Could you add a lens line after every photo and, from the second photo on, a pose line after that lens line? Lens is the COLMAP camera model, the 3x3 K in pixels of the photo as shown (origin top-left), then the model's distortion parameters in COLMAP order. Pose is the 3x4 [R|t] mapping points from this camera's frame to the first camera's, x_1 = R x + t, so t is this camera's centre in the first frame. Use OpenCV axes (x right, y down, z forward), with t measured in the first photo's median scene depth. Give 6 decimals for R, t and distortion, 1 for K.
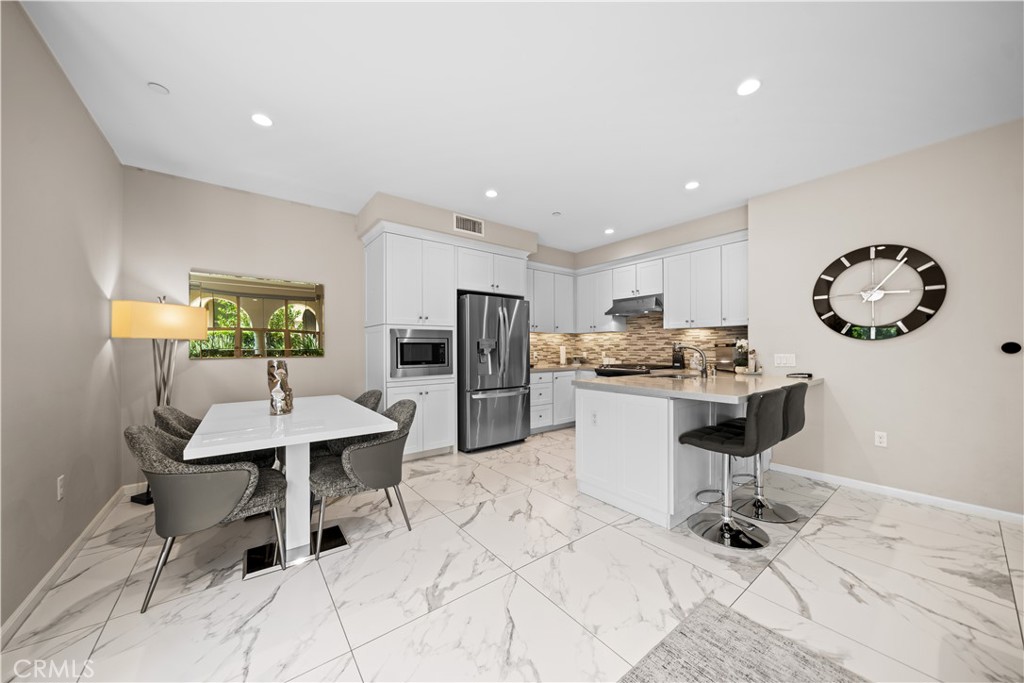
lens RADIAL K [[350.1, 0, 509.6], [0, 350.1, 348.8], [0, 0, 1]] dist [-0.007439, 0.000443]
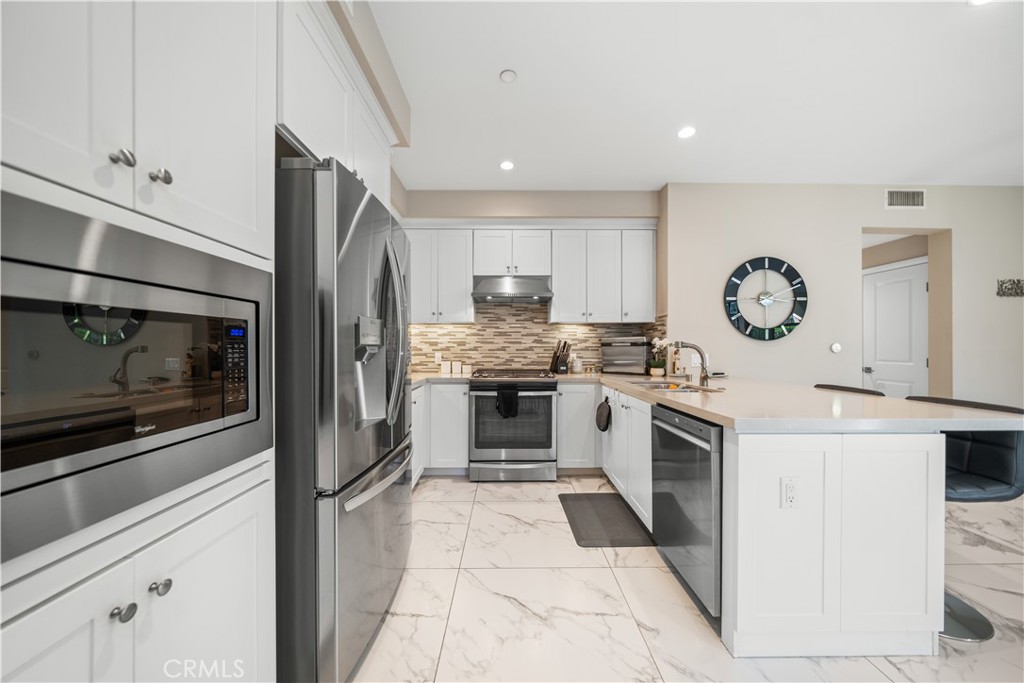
lens RADIAL K [[350.1, 0, 509.6], [0, 350.1, 347.0], [0, 0, 1]] dist [-0.007439, 0.000443]
pose [[0.606650, 0.004286, 0.794957, -0.252511], [-0.001215, 0.999989, -0.004464, 0.001146], [-0.794968, 0.001742, 0.606649, 0.693027]]
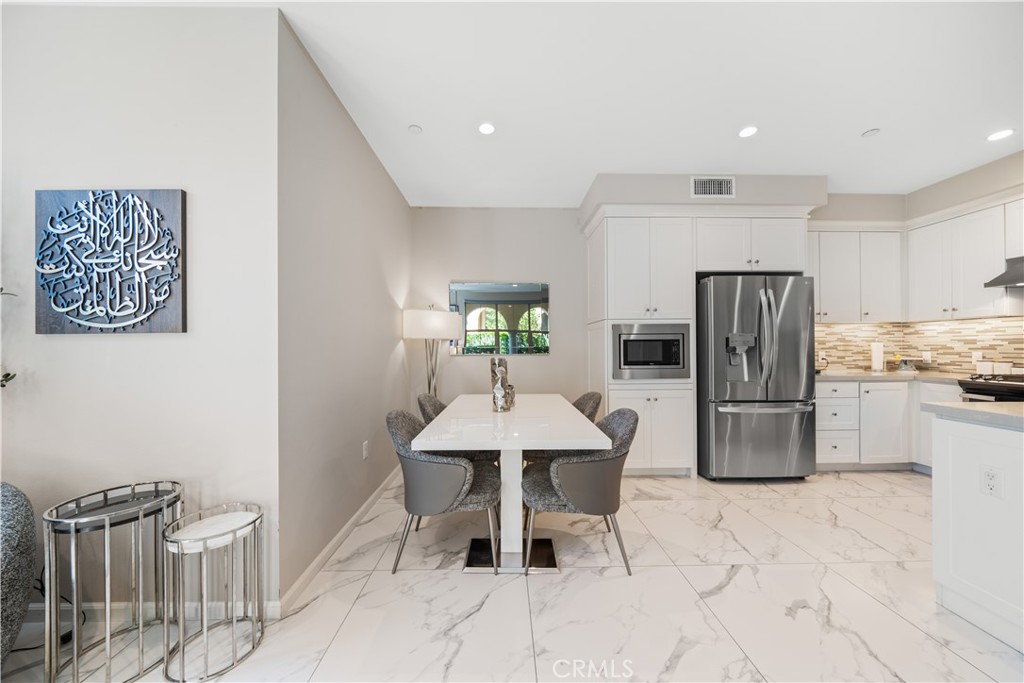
lens RADIAL K [[350.1, 0, 511.0], [0, 350.1, 345.6], [0, 0, 1]] dist [-0.007439, 0.000443]
pose [[0.803977, -0.002178, -0.594657, -0.016283], [0.000449, 0.999995, -0.003055, -0.000088], [0.594660, 0.002189, 0.803974, 0.112390]]
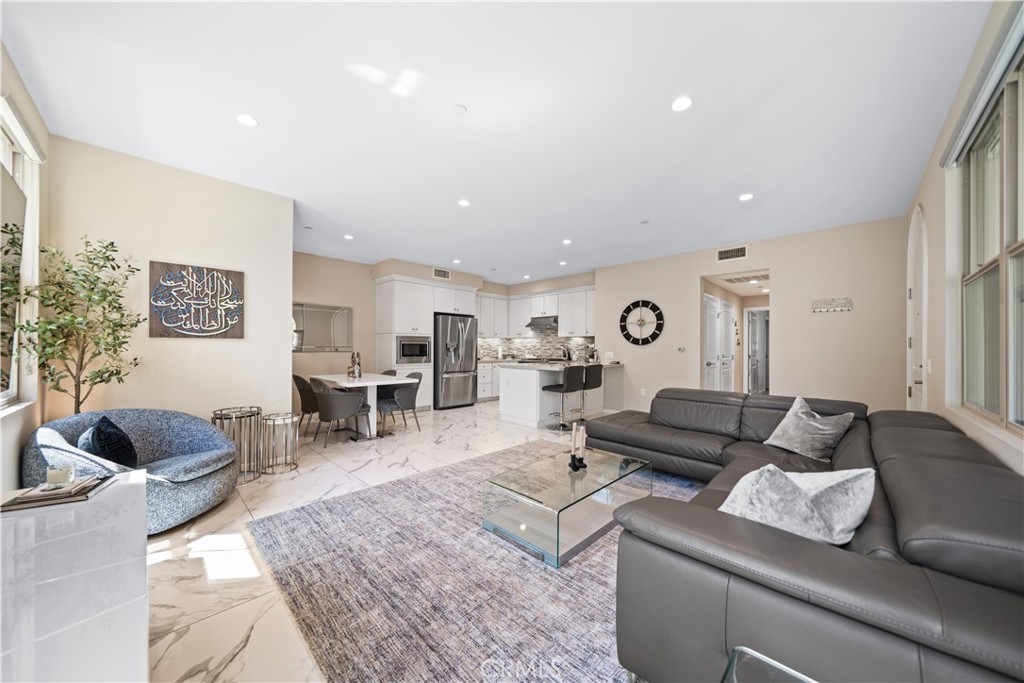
lens RADIAL K [[350.1, 0, 510.1], [0, 350.1, 343.1], [0, 0, 1]] dist [-0.007439, 0.000443]
pose [[0.989834, 0.010823, 0.141818, -0.025352], [-0.008502, 0.999820, -0.016959, 0.003718], [-0.141976, 0.015581, 0.989747, -0.697557]]
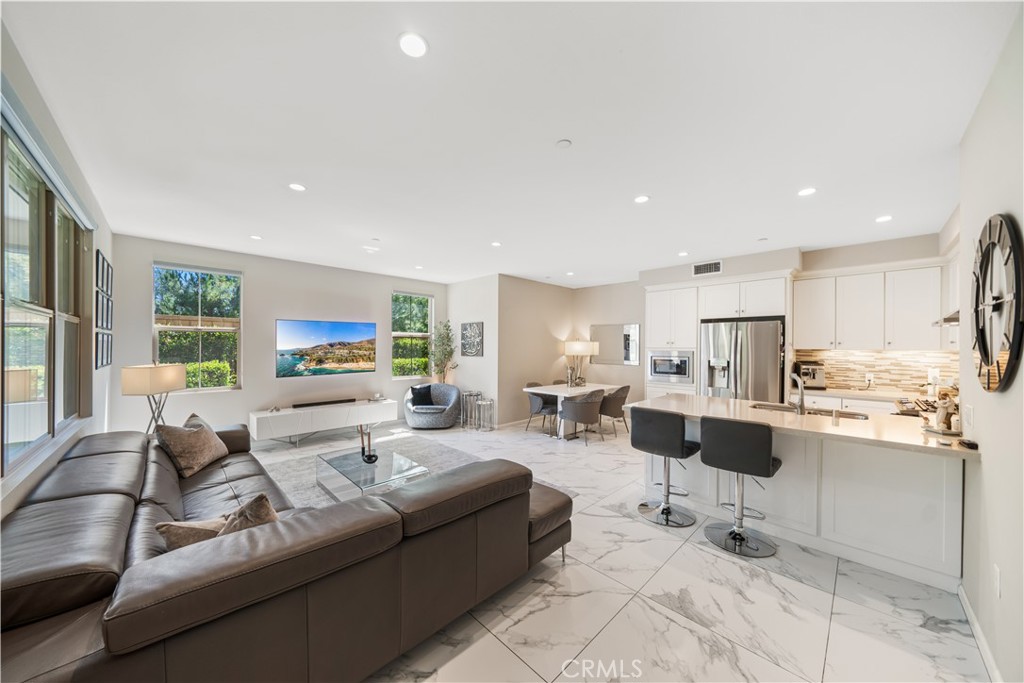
lens RADIAL K [[350.1, 0, 511.2], [0, 350.1, 346.2], [0, 0, 1]] dist [-0.007439, 0.000443]
pose [[0.123129, 0.000523, -0.992391, 1.054879], [-0.009908, 0.999951, -0.000702, -0.062057], [0.992341, 0.009919, 0.123128, 0.138689]]
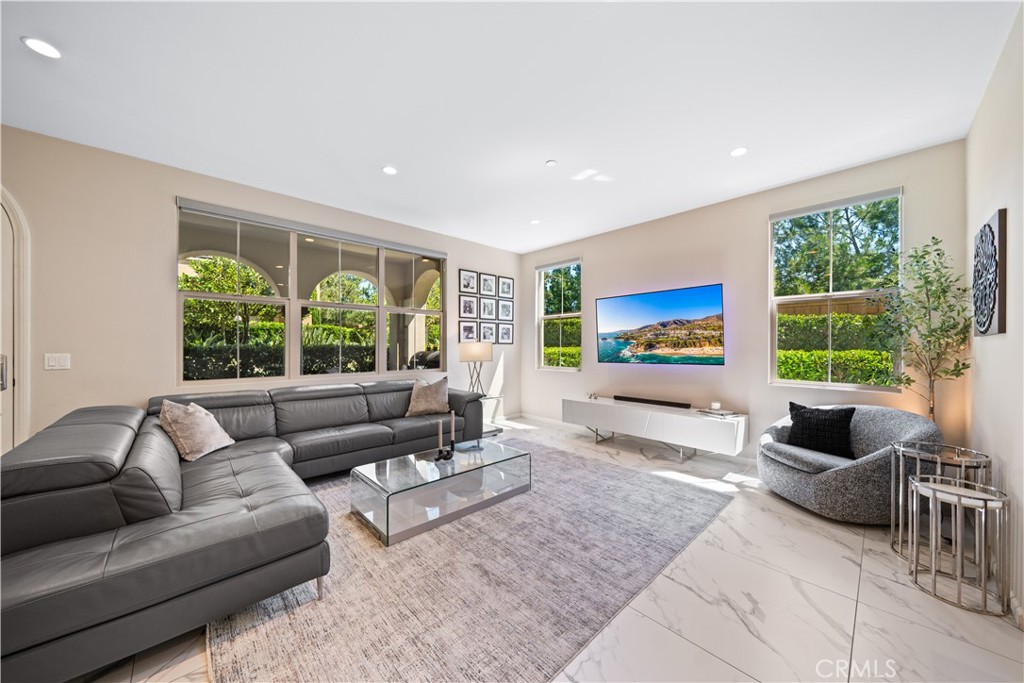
lens RADIAL K [[350.1, 0, 514.9], [0, 350.1, 343.0], [0, 0, 1]] dist [-0.007439, 0.000443]
pose [[-0.995044, -0.004928, -0.099315, 0.120901], [-0.004202, 0.999963, -0.007509, 0.001858], [0.099348, -0.007055, -0.995028, 0.578990]]
